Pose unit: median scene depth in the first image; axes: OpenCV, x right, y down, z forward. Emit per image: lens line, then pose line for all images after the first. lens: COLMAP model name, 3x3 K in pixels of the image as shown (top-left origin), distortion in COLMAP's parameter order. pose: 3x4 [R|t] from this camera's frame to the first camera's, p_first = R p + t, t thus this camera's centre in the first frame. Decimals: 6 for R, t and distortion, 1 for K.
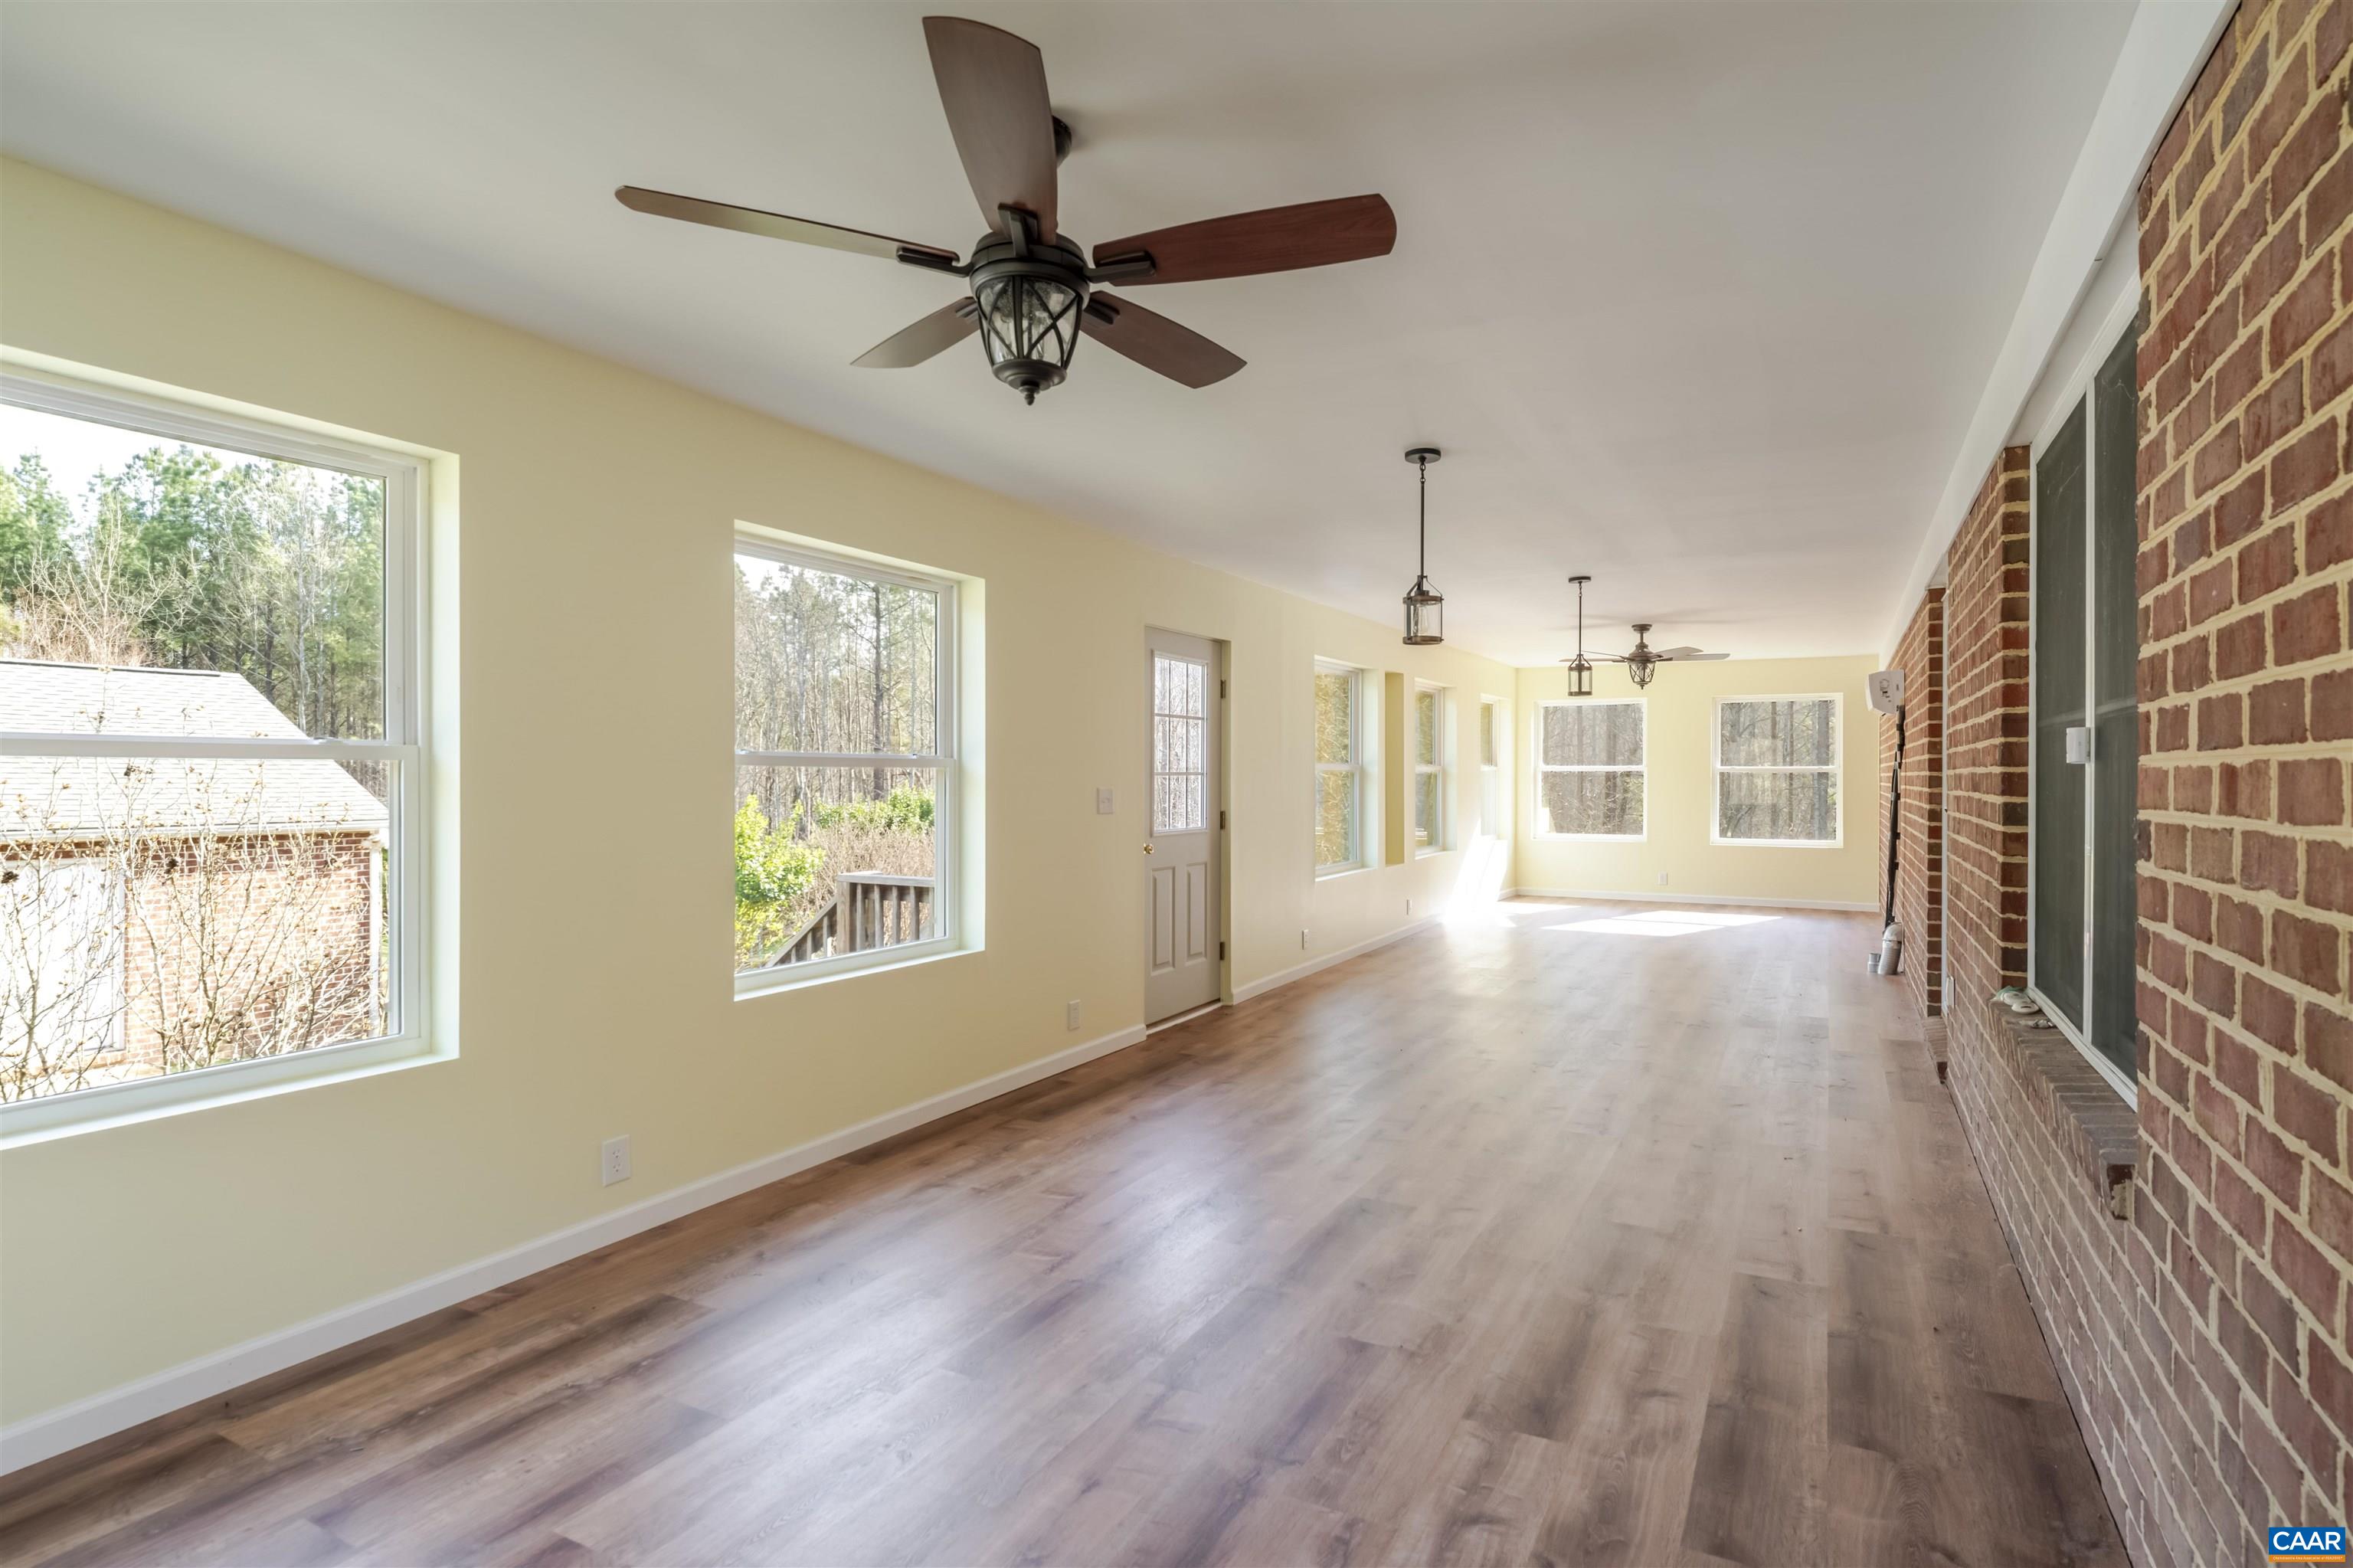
lens RADIAL K [[1163.8, 0, 1188.9], [0, 1163.8, 788.8], [0, 0, 1]] dist [0.002810, -0.001425]
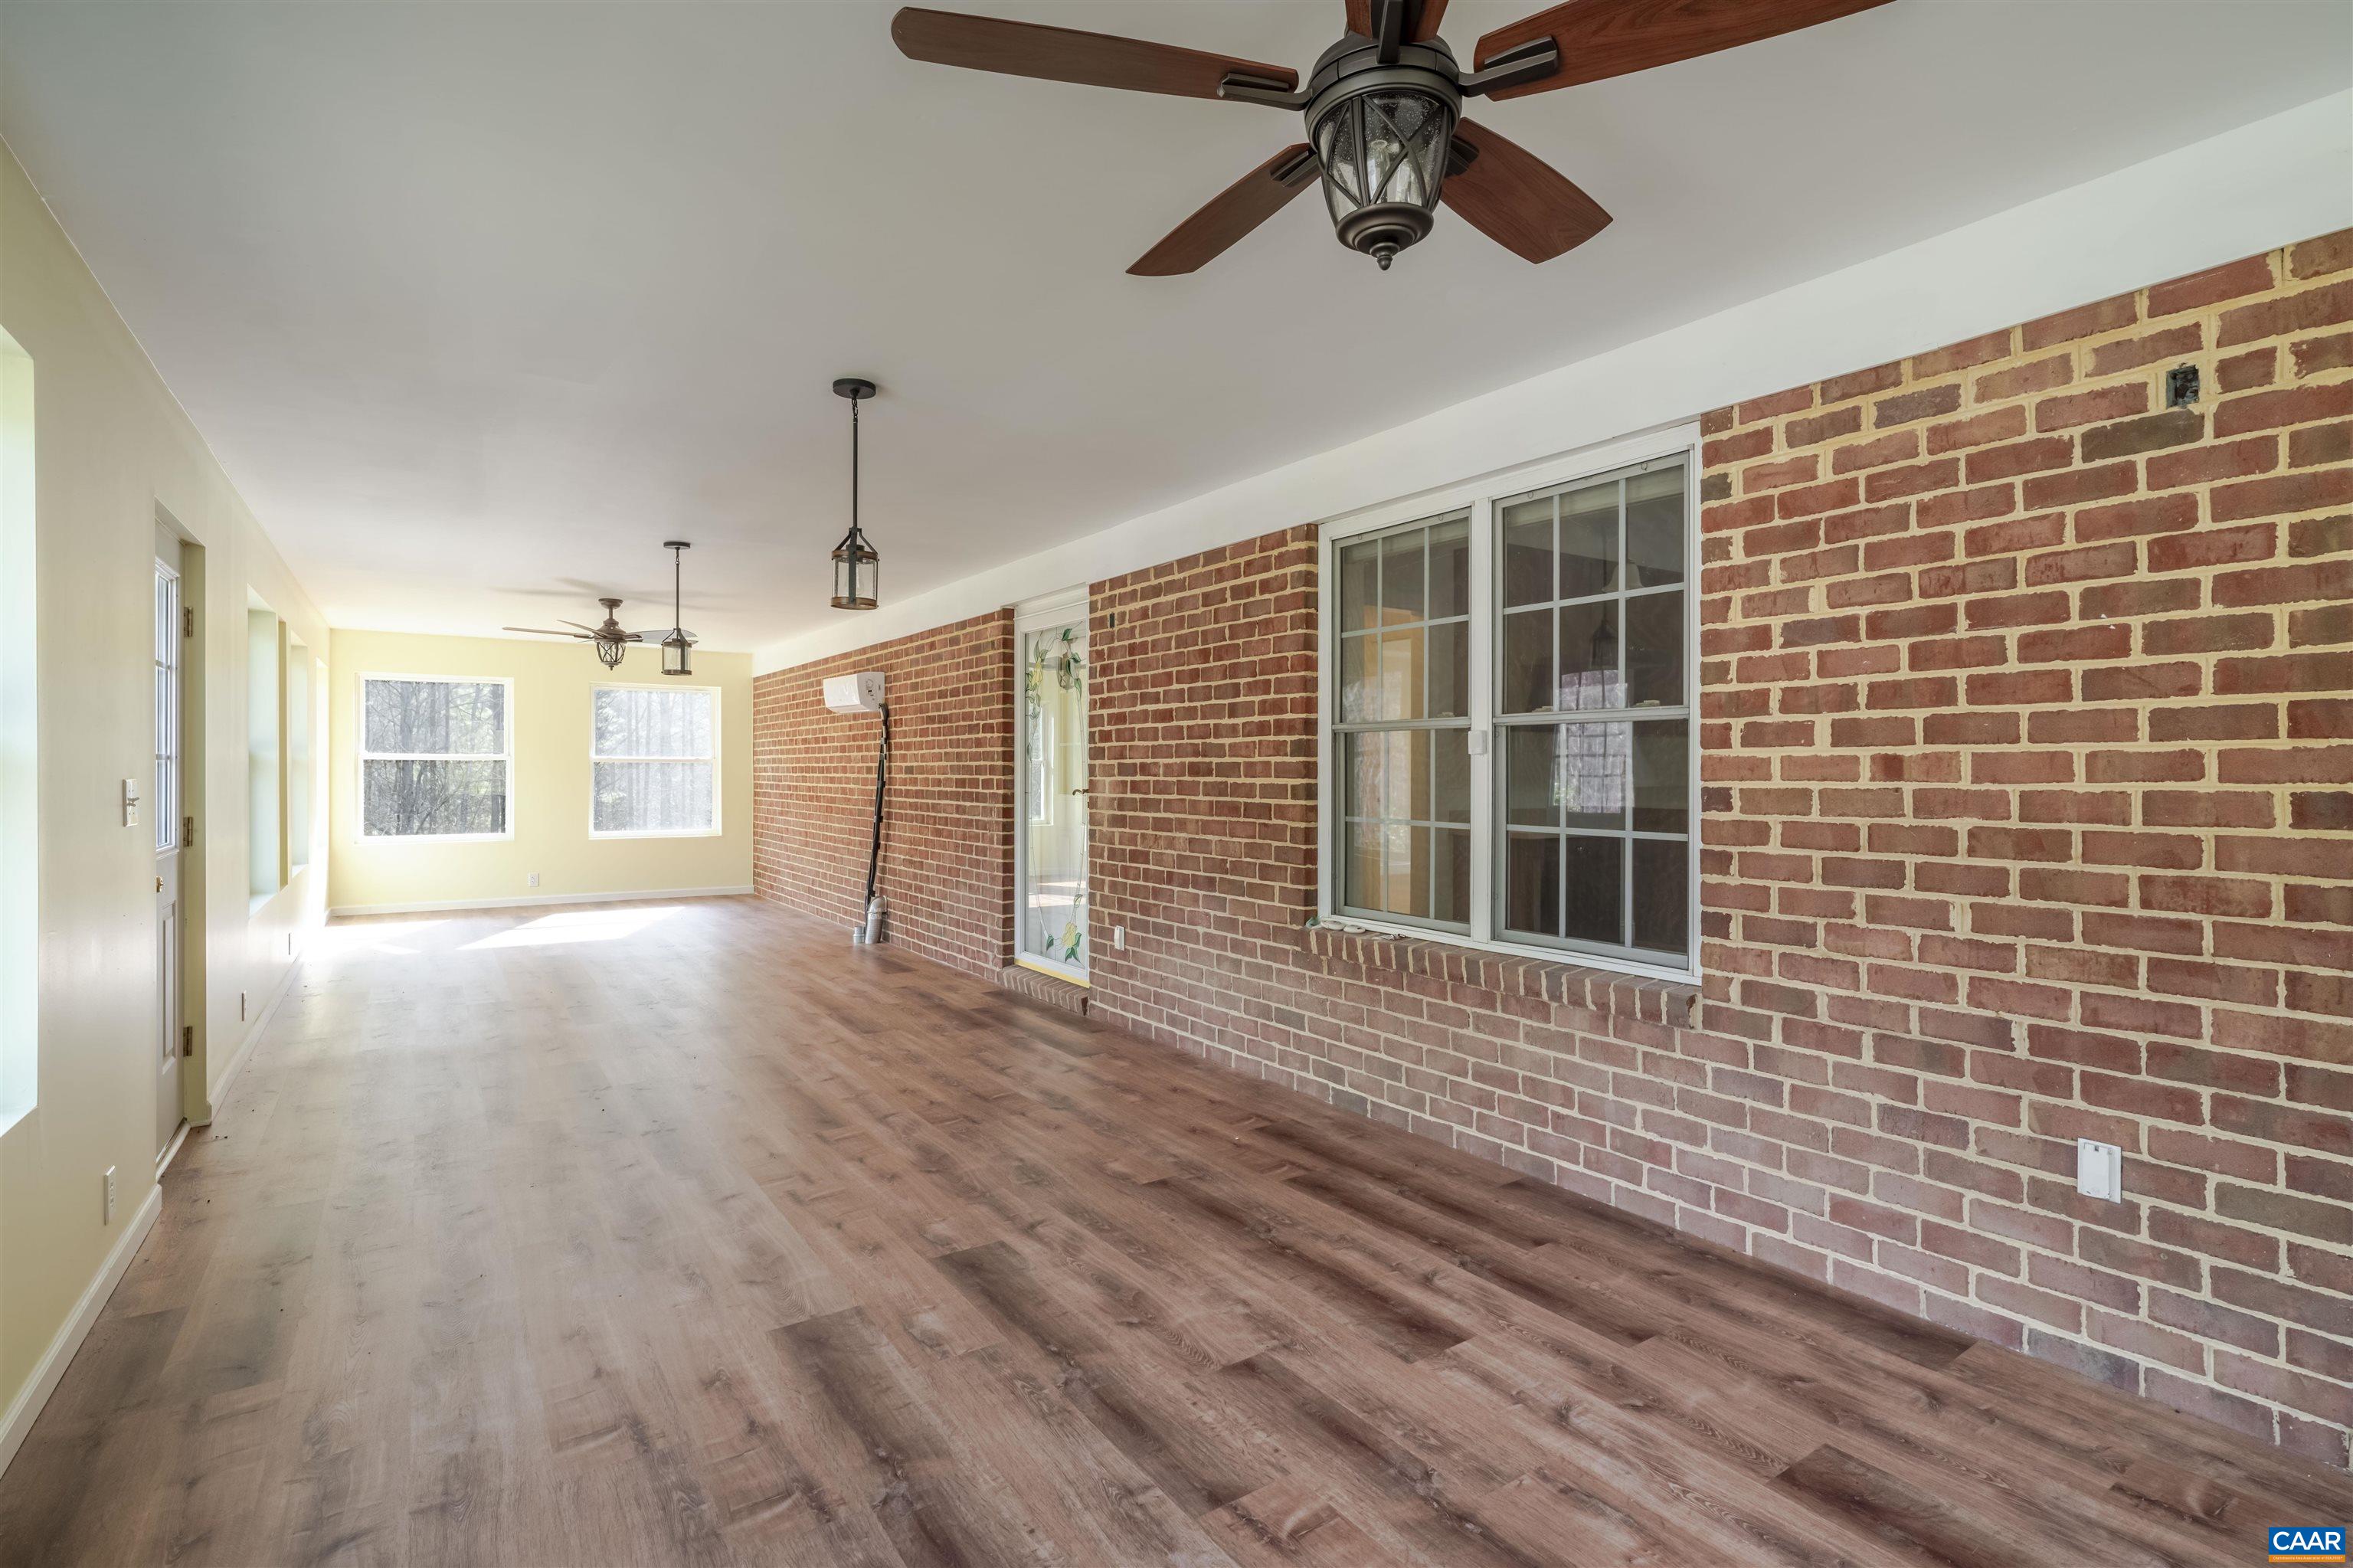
lens RADIAL K [[1163.8, 0, 1179.3], [0, 1163.8, 774.3], [0, 0, 1]] dist [0.002810, -0.001425]
pose [[0.469932, -0.002155, 0.882700, -0.520240], [0.007710, 0.999969, -0.001663, 0.002640], [-0.882669, 0.007587, 0.469934, 0.445579]]
